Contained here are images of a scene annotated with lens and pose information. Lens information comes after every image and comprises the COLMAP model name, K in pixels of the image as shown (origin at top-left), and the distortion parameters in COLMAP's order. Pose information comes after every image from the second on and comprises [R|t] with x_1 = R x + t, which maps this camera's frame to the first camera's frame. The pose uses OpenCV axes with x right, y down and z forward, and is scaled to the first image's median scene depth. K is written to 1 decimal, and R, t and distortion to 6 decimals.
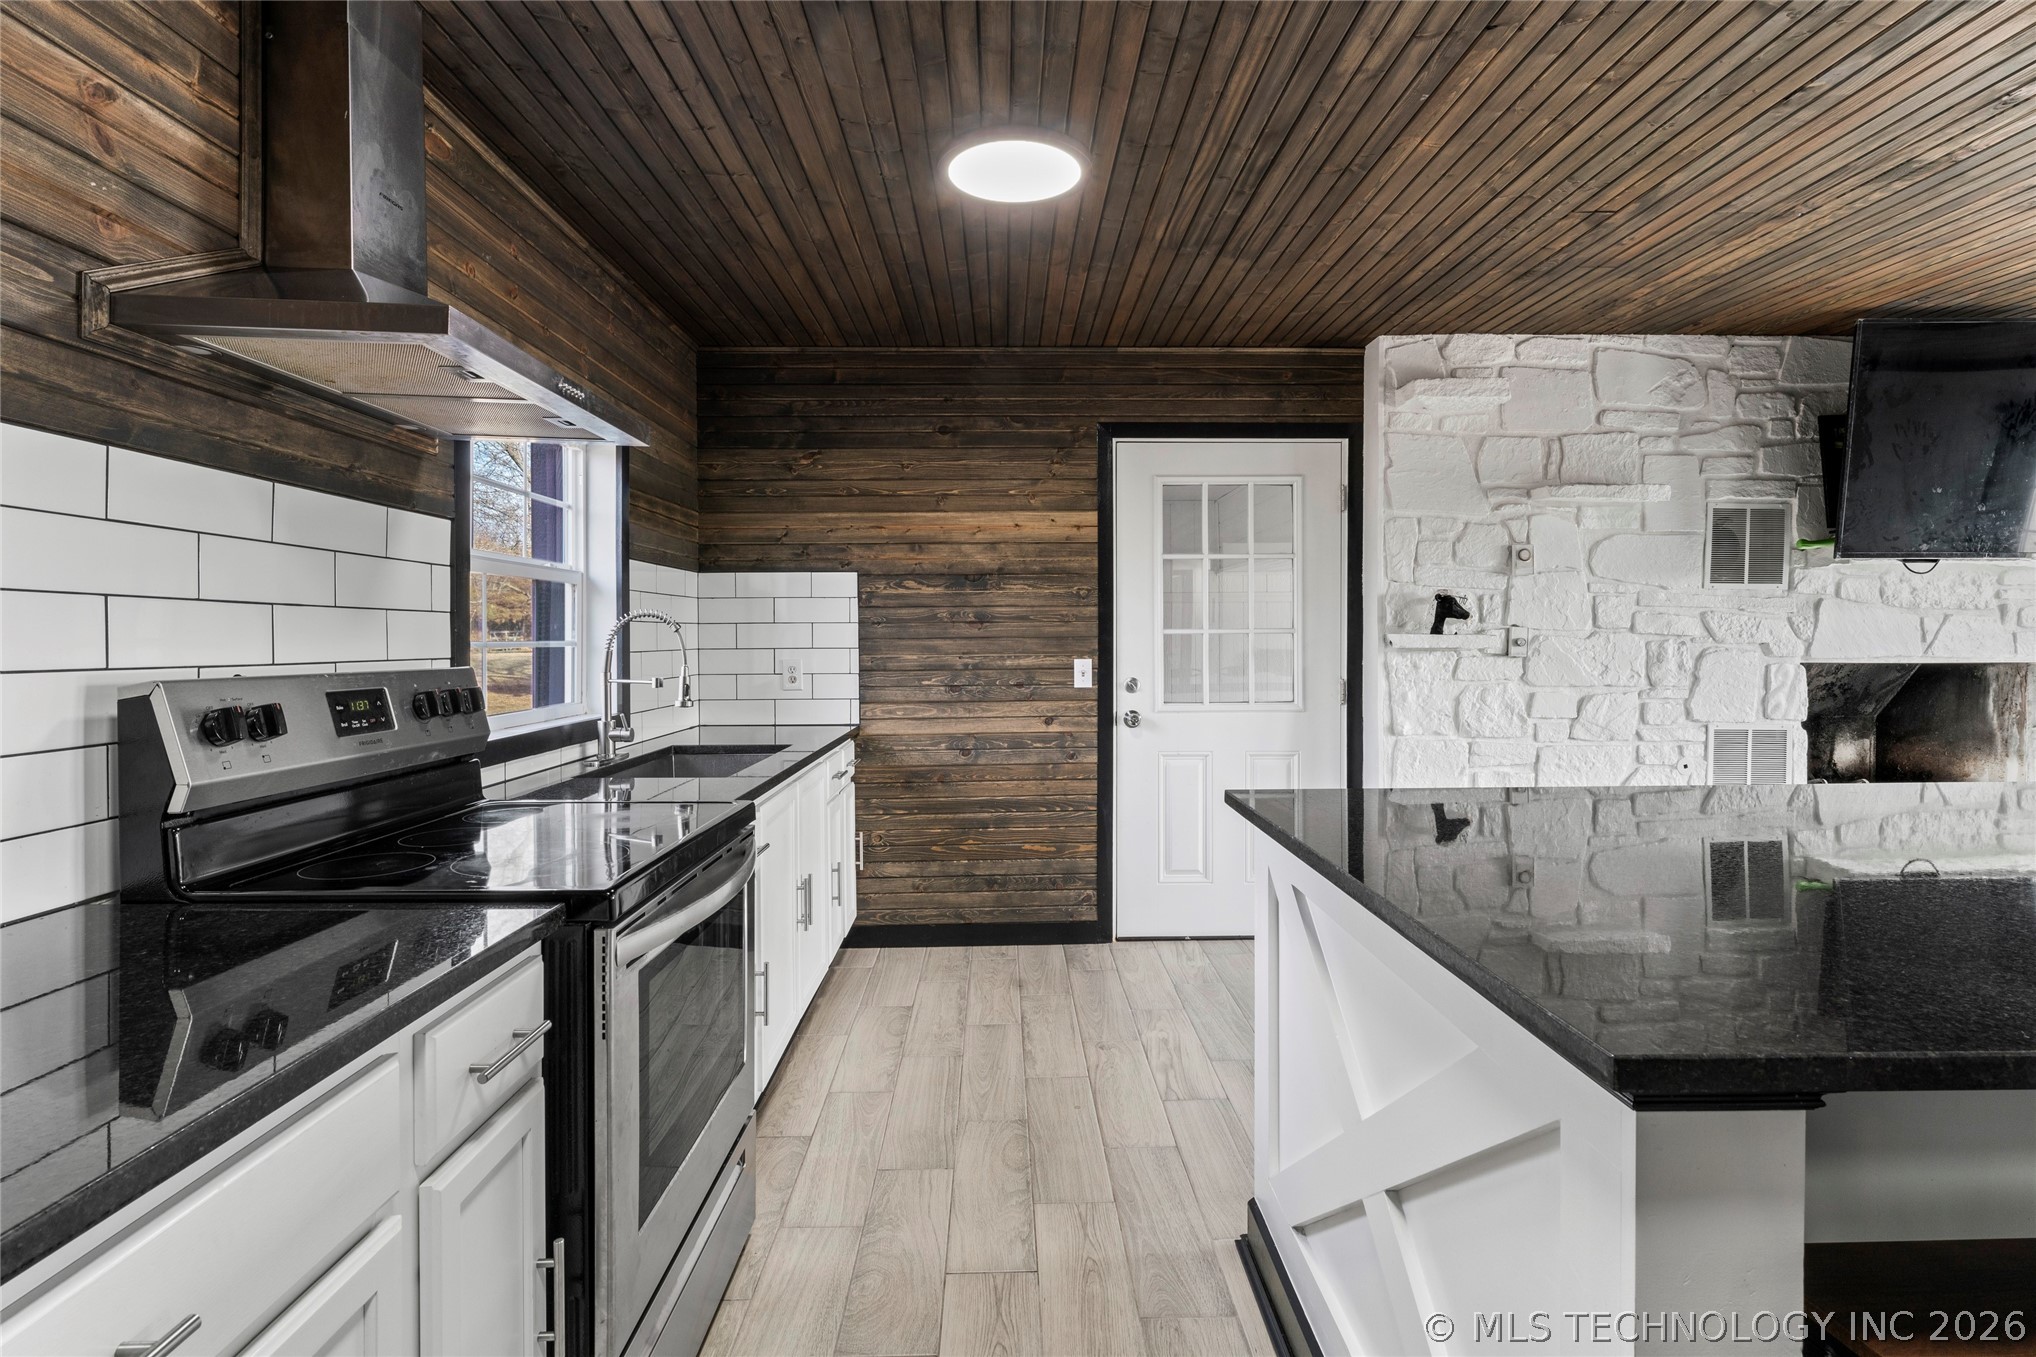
lens RADIAL K [[967.8, 0, 1021.1], [0, 967.8, 648.3], [0, 0, 1]] dist [-0.000645, -0.000337]
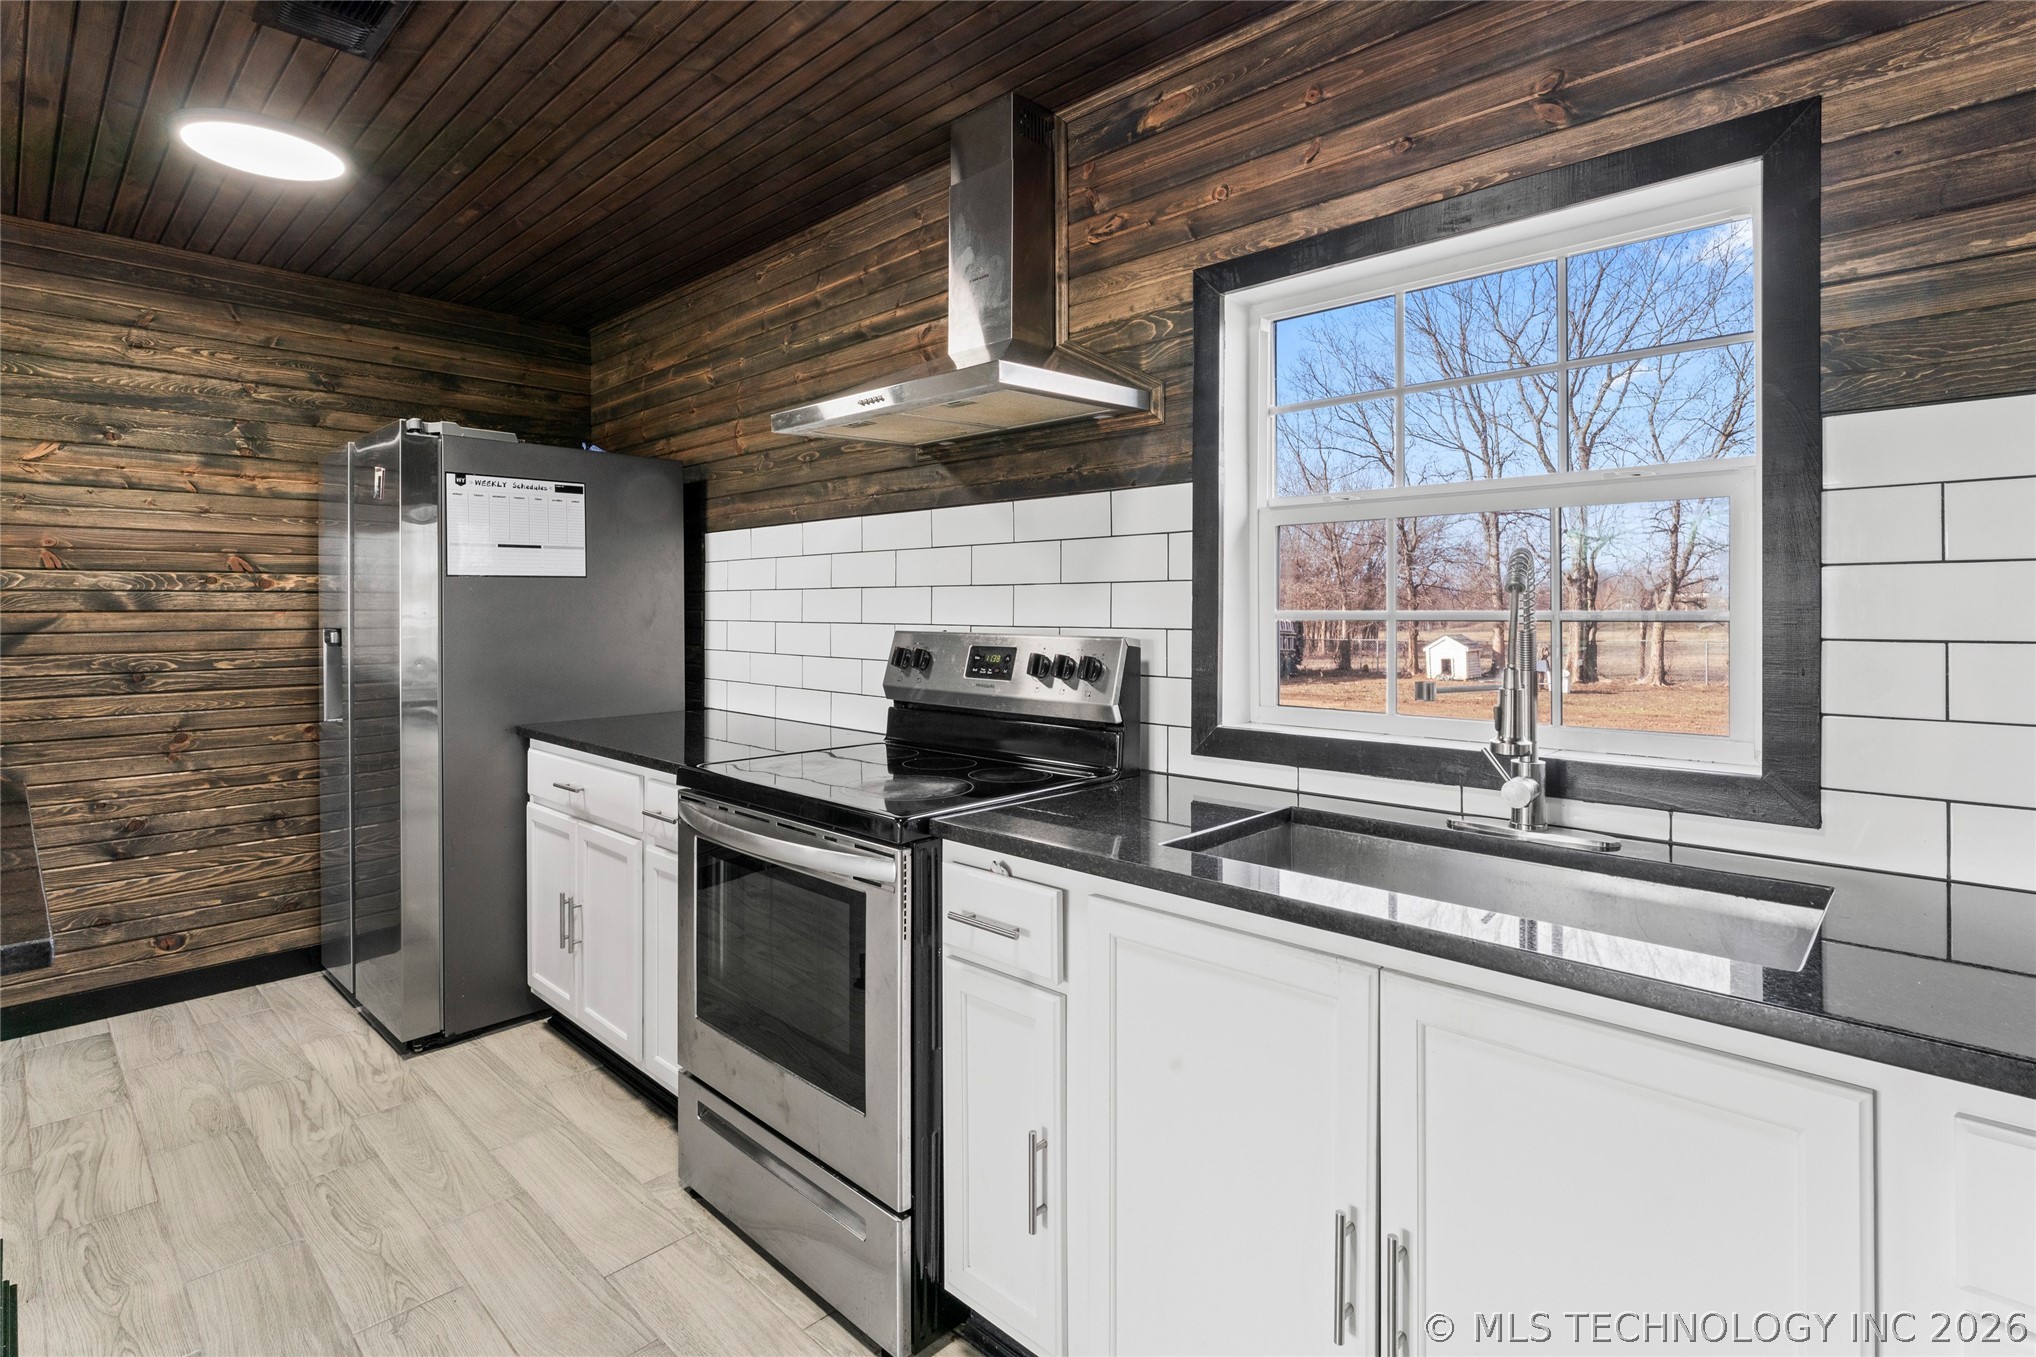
lens RADIAL K [[989.3, 0, 1018.5], [0, 989.3, 604.8], [0, 0, 1]] dist [-0.001219, -0.000305]
pose [[-0.705184, 0.000142, -0.709024, 0.118540], [-0.004231, 0.999981, 0.004409, -0.009483], [0.709012, 0.006109, -0.705170, 0.873971]]
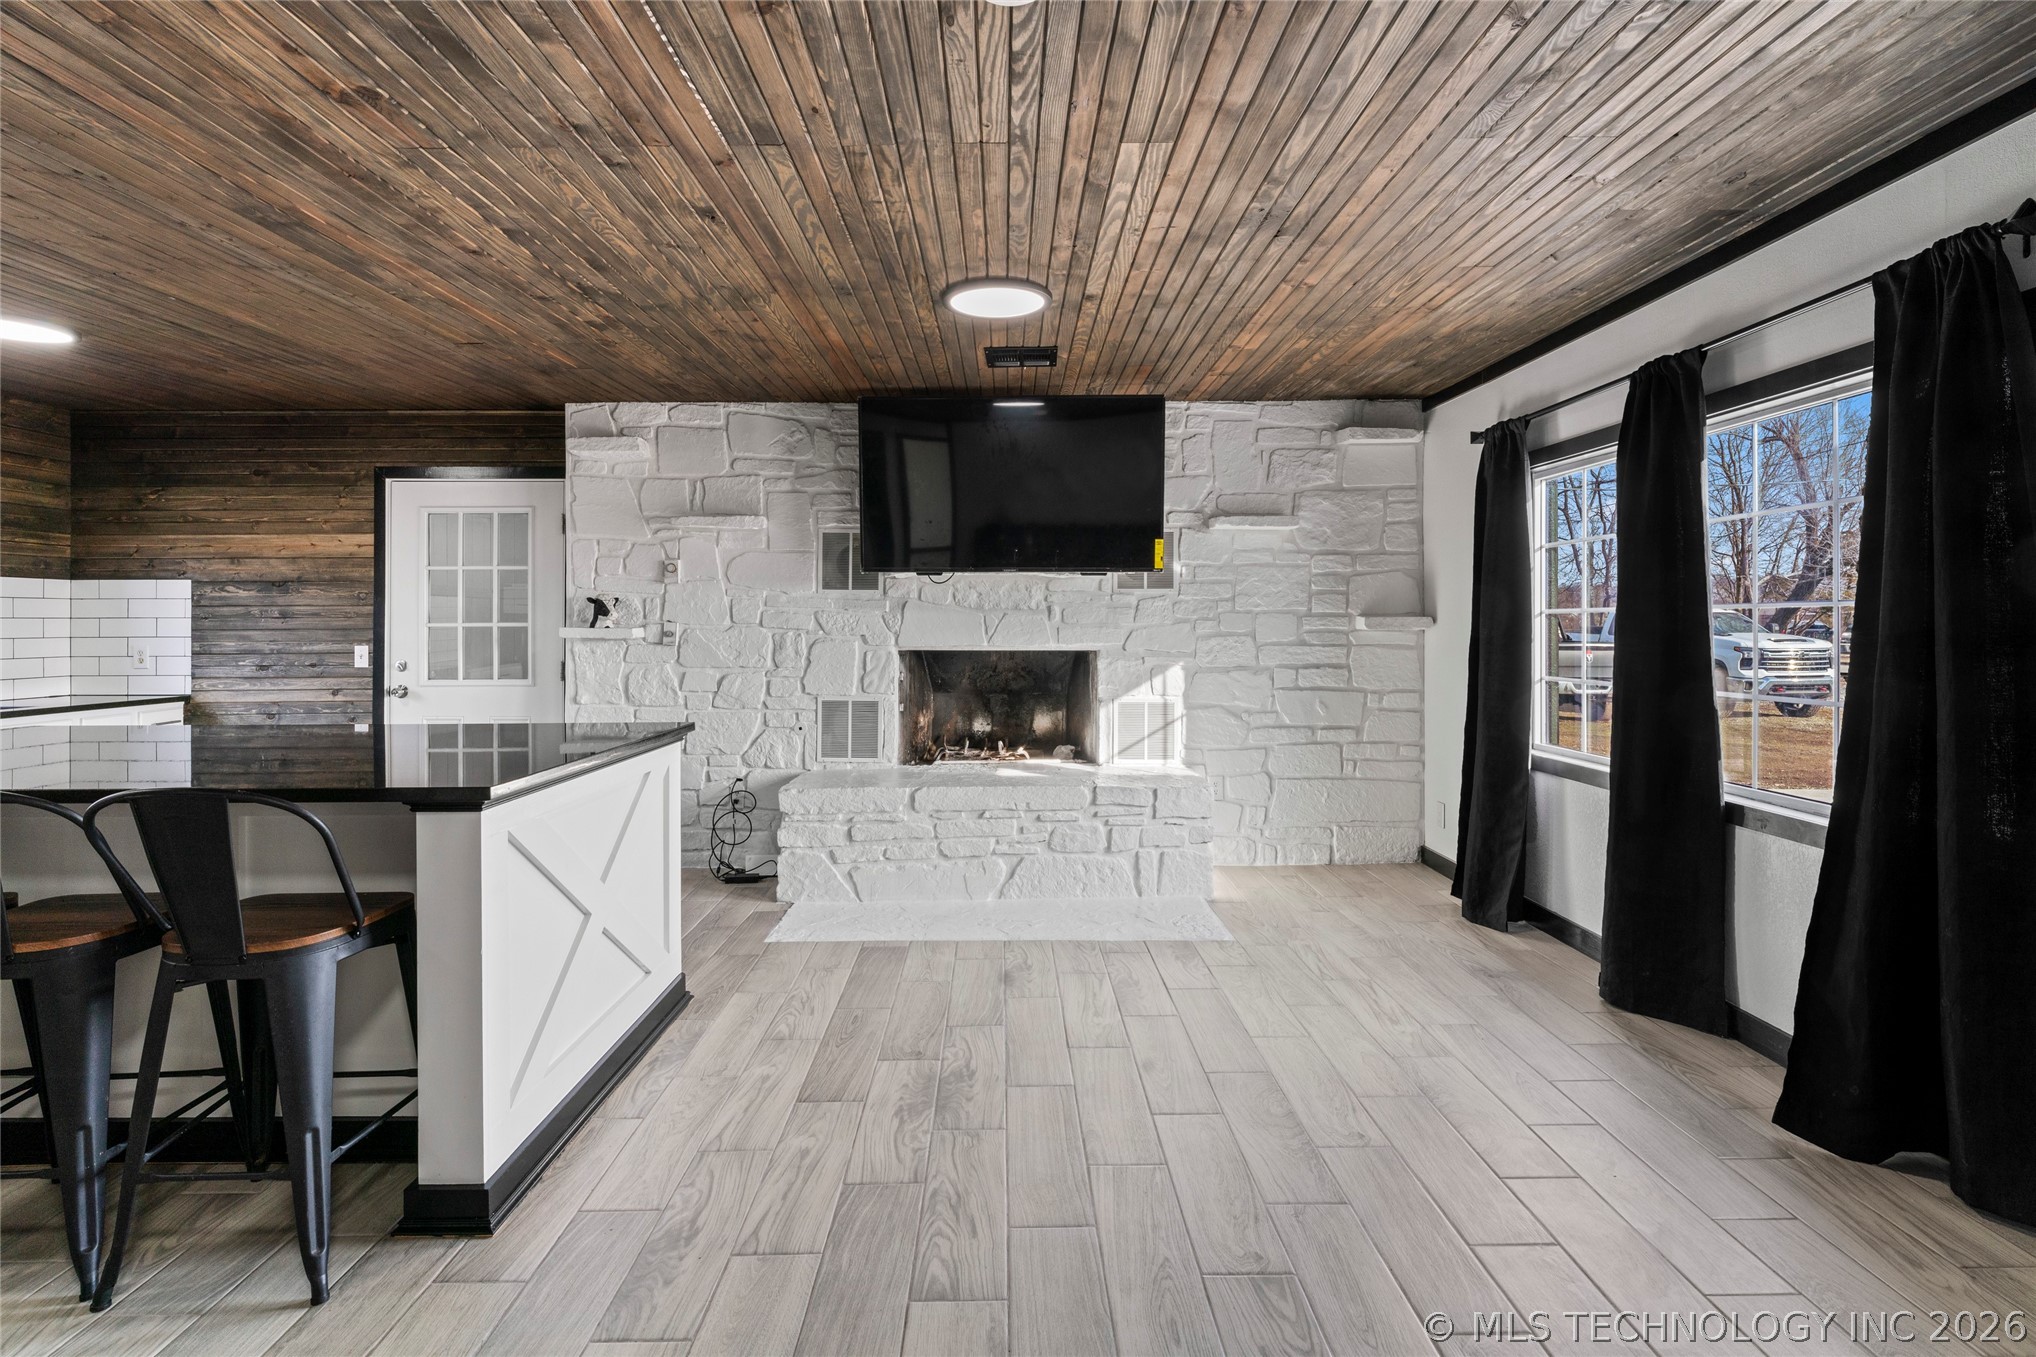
lens RADIAL K [[972.5, 0, 1008.4], [0, 972.5, 616.5], [0, 0, 1]] dist [-0.002486, 0.000312]
pose [[0.999941, 0.002082, -0.010677, 0.983288], [-0.002300, 0.999789, -0.020395, -0.003882], [0.010632, 0.020418, 0.999735, -0.321334]]
